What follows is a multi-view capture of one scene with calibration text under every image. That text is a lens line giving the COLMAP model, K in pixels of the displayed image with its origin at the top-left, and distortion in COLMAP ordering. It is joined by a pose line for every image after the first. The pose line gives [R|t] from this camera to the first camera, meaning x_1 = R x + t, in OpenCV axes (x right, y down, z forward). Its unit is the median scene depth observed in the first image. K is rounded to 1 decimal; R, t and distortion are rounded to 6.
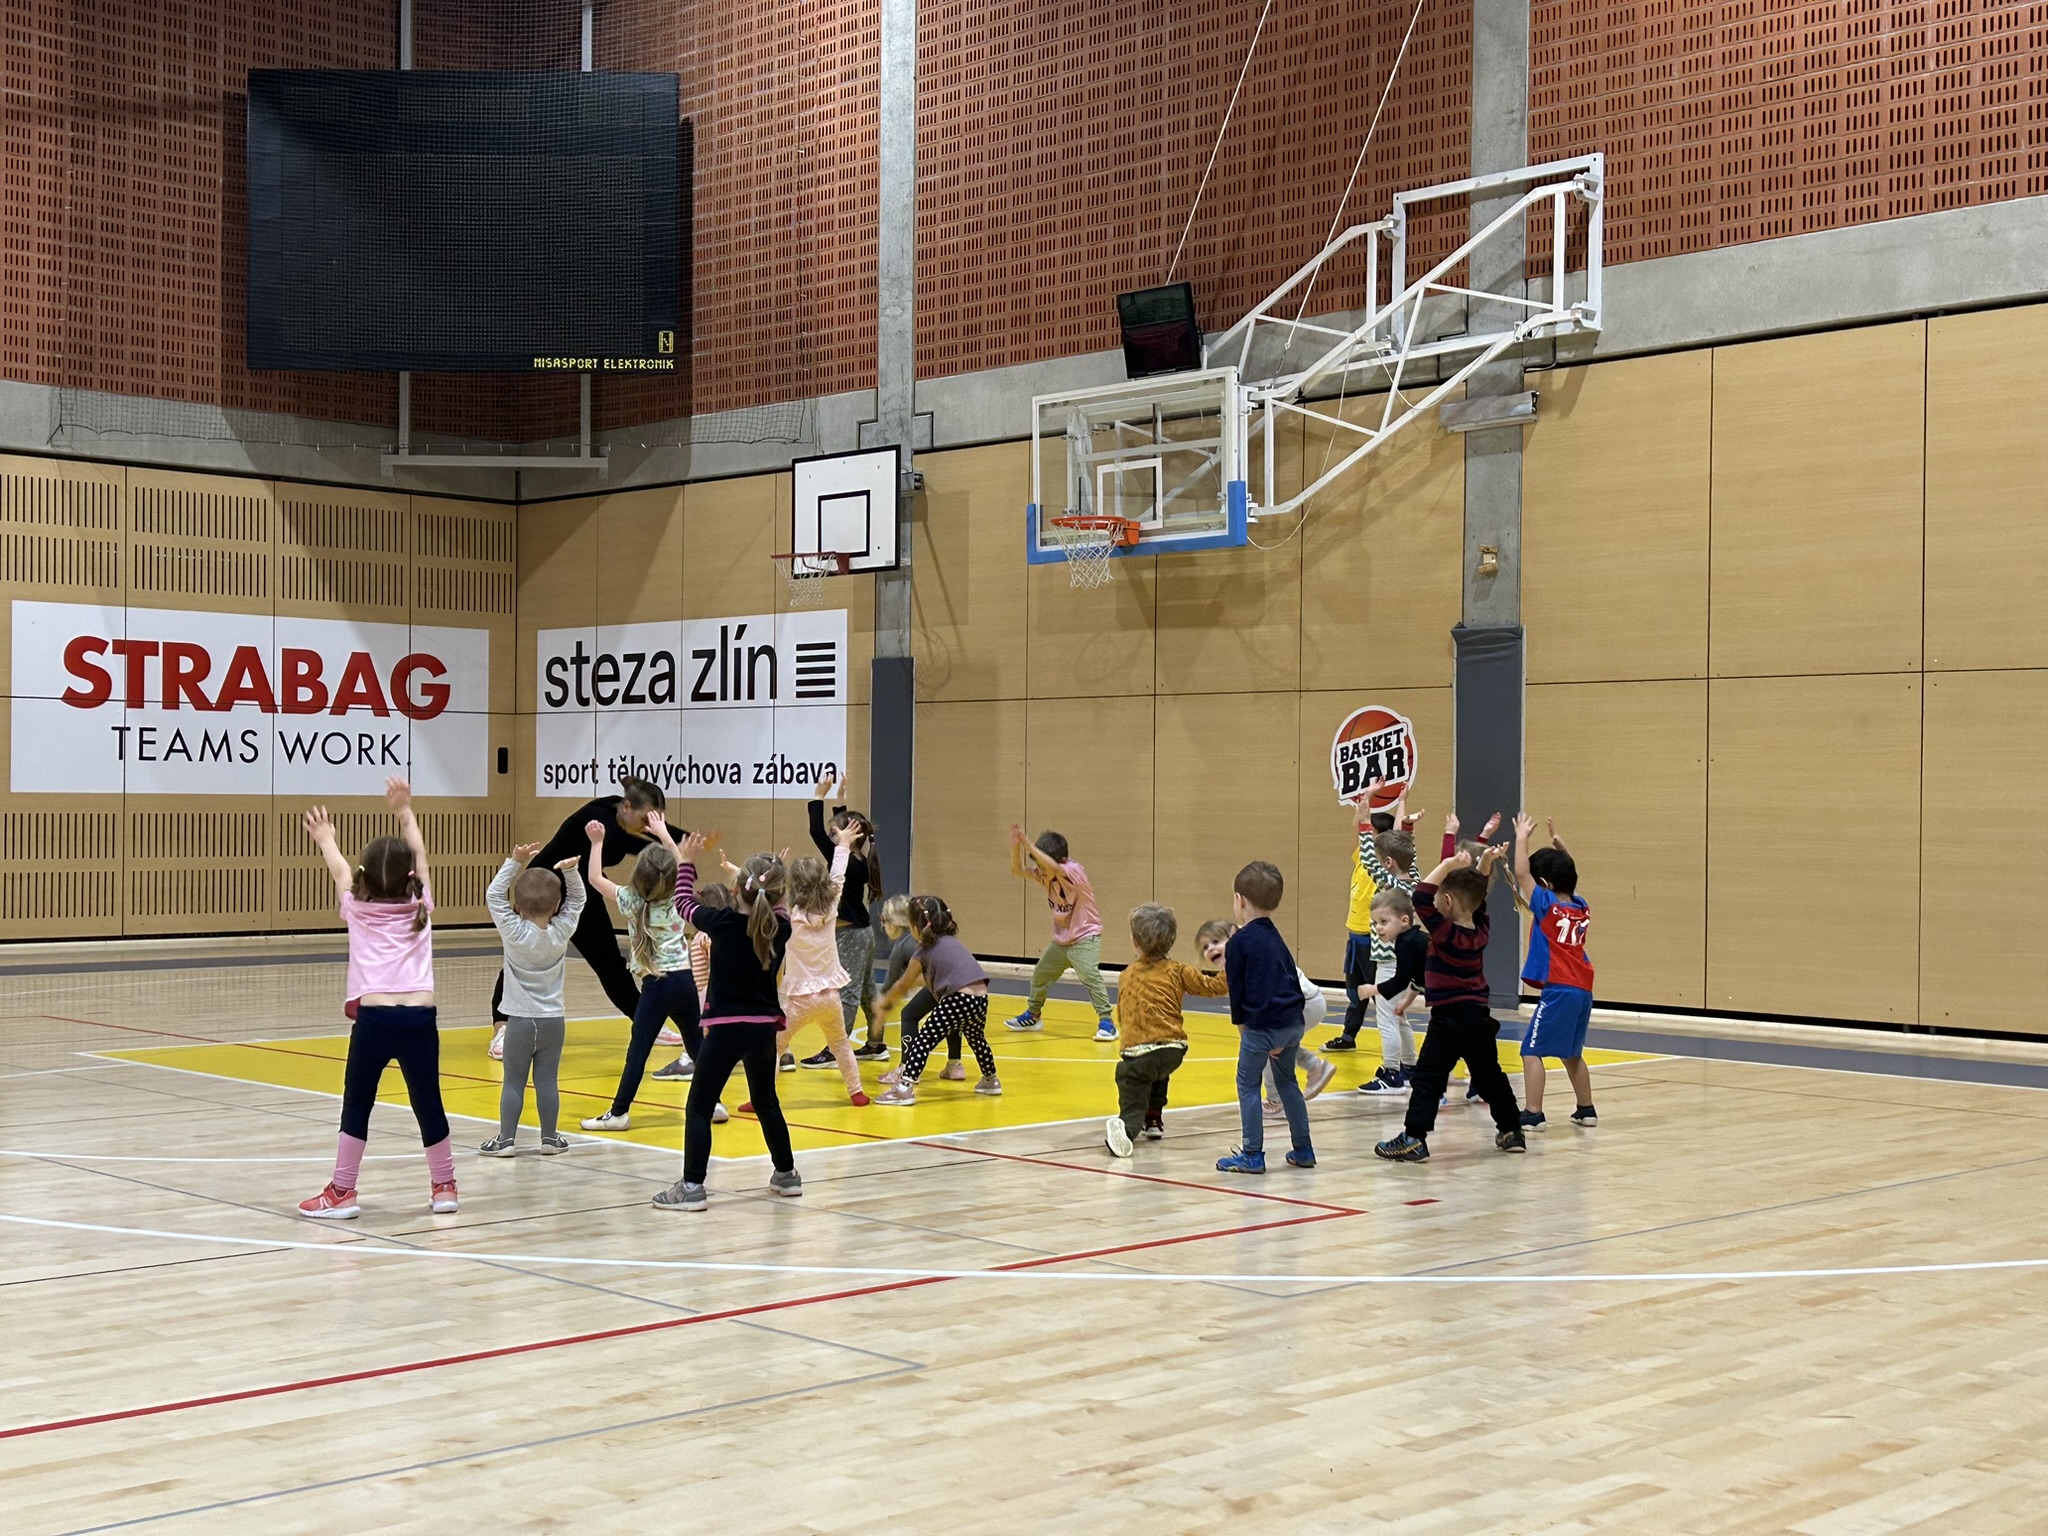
lens RADIAL K [[2628.9, 0, 1015.0], [0, 2628.9, 813.8], [0, 0, 1]] dist [0.110339, 0.000000]
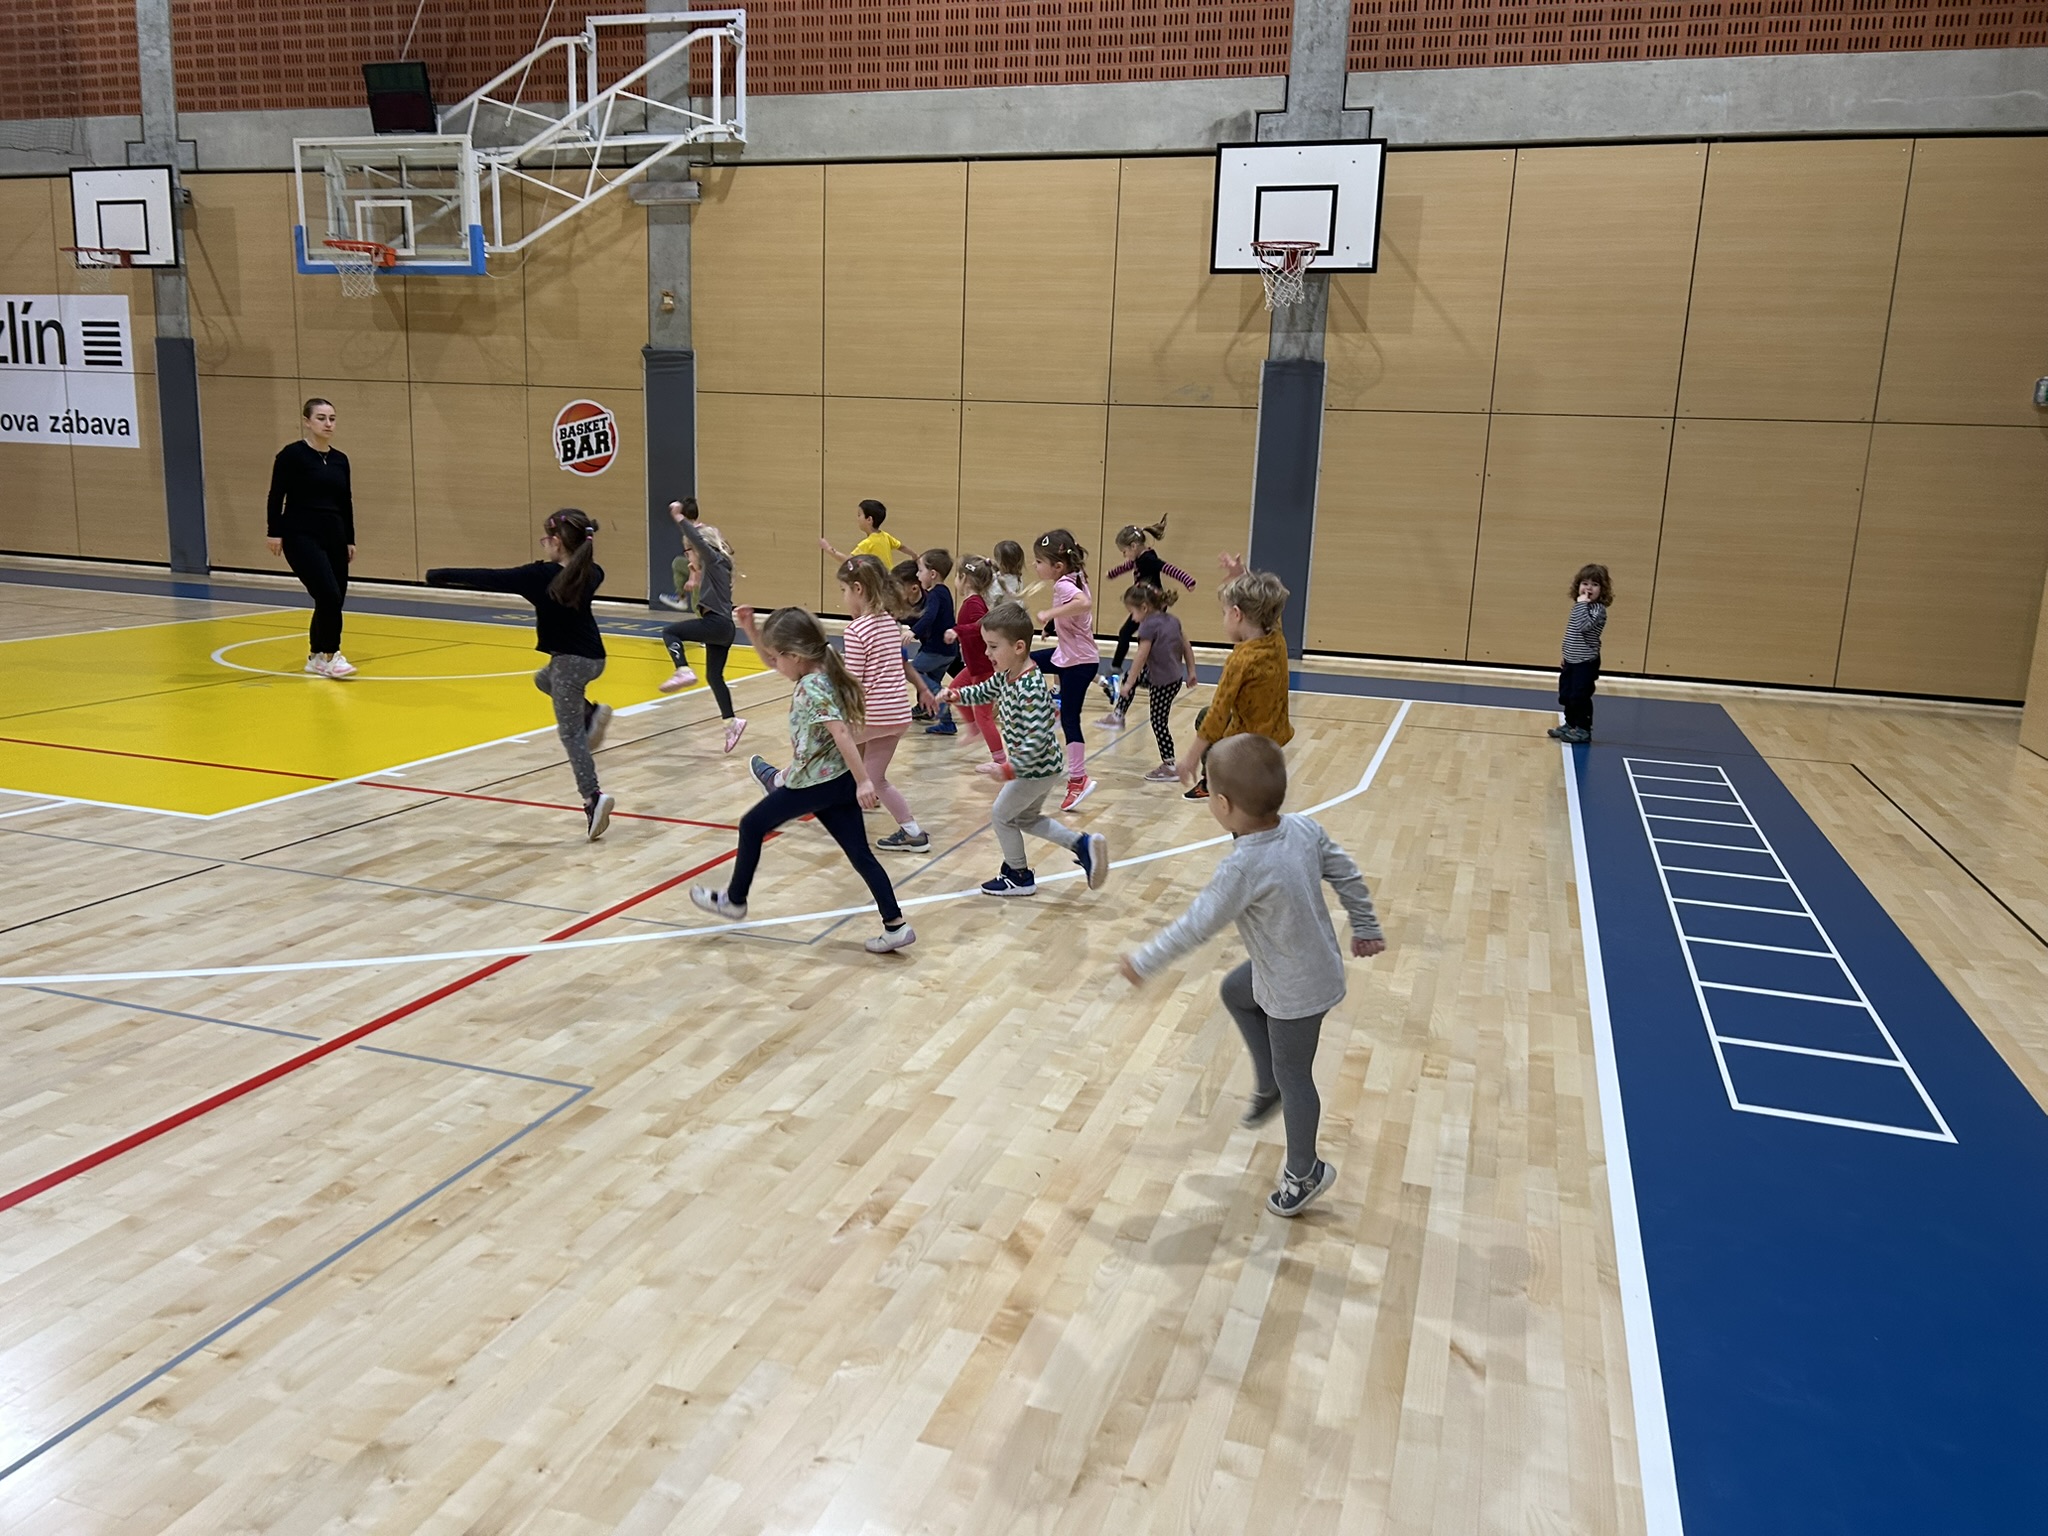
lens RADIAL K [[1536.5, 0, 1013.5], [0, 1536.5, 757.3], [0, 0, 1]] dist [0.057303, -0.060776]
pose [[0.884983, -0.068732, 0.460522, -0.053192], [-0.025550, 0.980387, 0.195421, -0.019208], [-0.464922, -0.184710, 0.865869, 0.119637]]
